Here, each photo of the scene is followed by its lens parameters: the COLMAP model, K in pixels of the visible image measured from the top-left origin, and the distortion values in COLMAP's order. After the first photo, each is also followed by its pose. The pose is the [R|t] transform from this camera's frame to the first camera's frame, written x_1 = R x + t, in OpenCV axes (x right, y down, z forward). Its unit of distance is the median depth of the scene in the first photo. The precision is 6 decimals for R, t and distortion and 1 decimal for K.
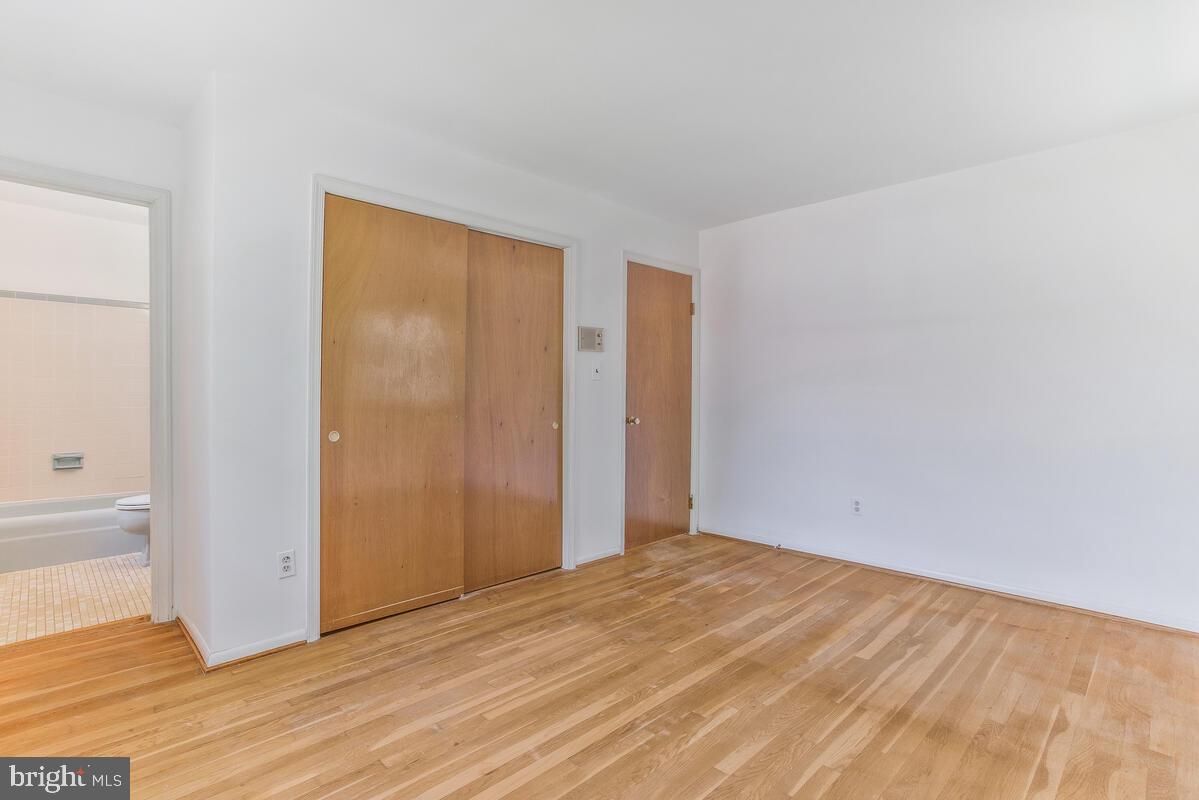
lens RADIAL K [[588.6, 0, 605.2], [0, 588.6, 403.3], [0, 0, 1]] dist [0.000070, 0.005582]
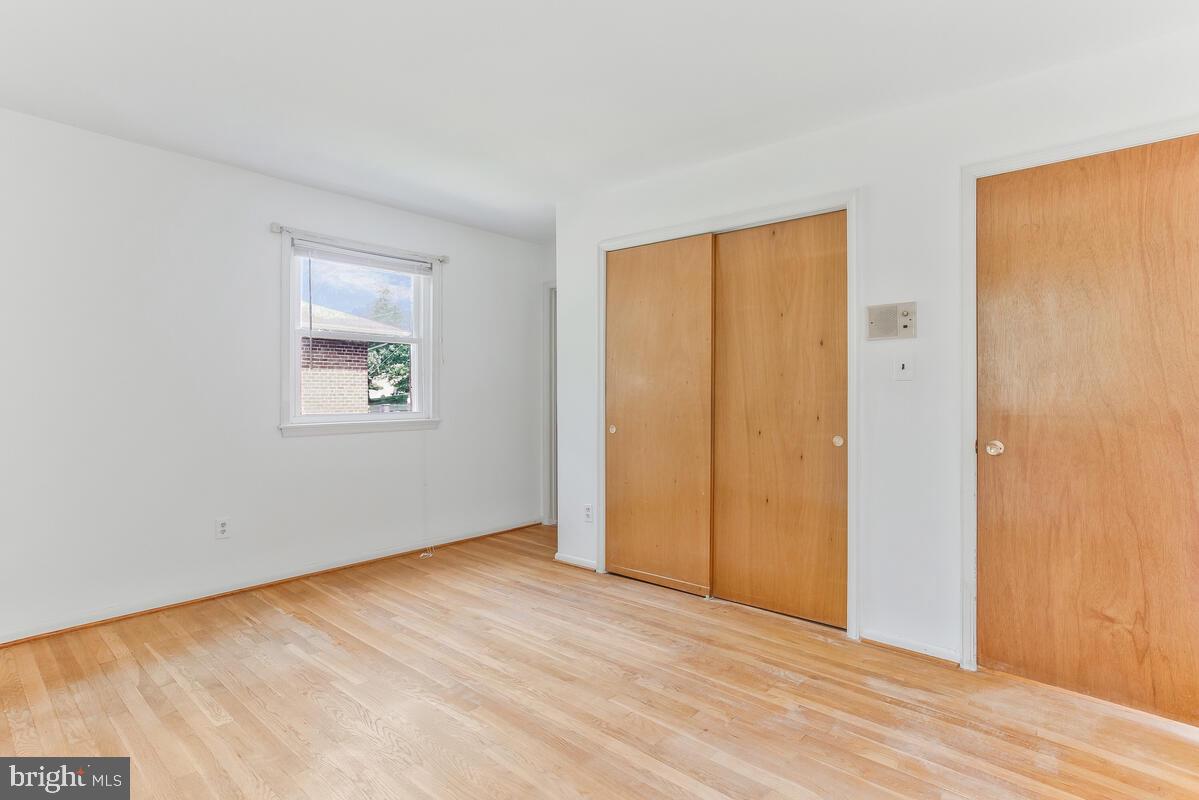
lens RADIAL K [[588.6, 0, 574.5], [0, 588.6, 394.6], [0, 0, 1]] dist [0.000070, 0.005582]
pose [[0.047852, -0.006632, -0.998832, 0.763427], [-0.018443, 0.999802, -0.007522, -0.012453], [0.998684, 0.018781, 0.047720, 0.707547]]
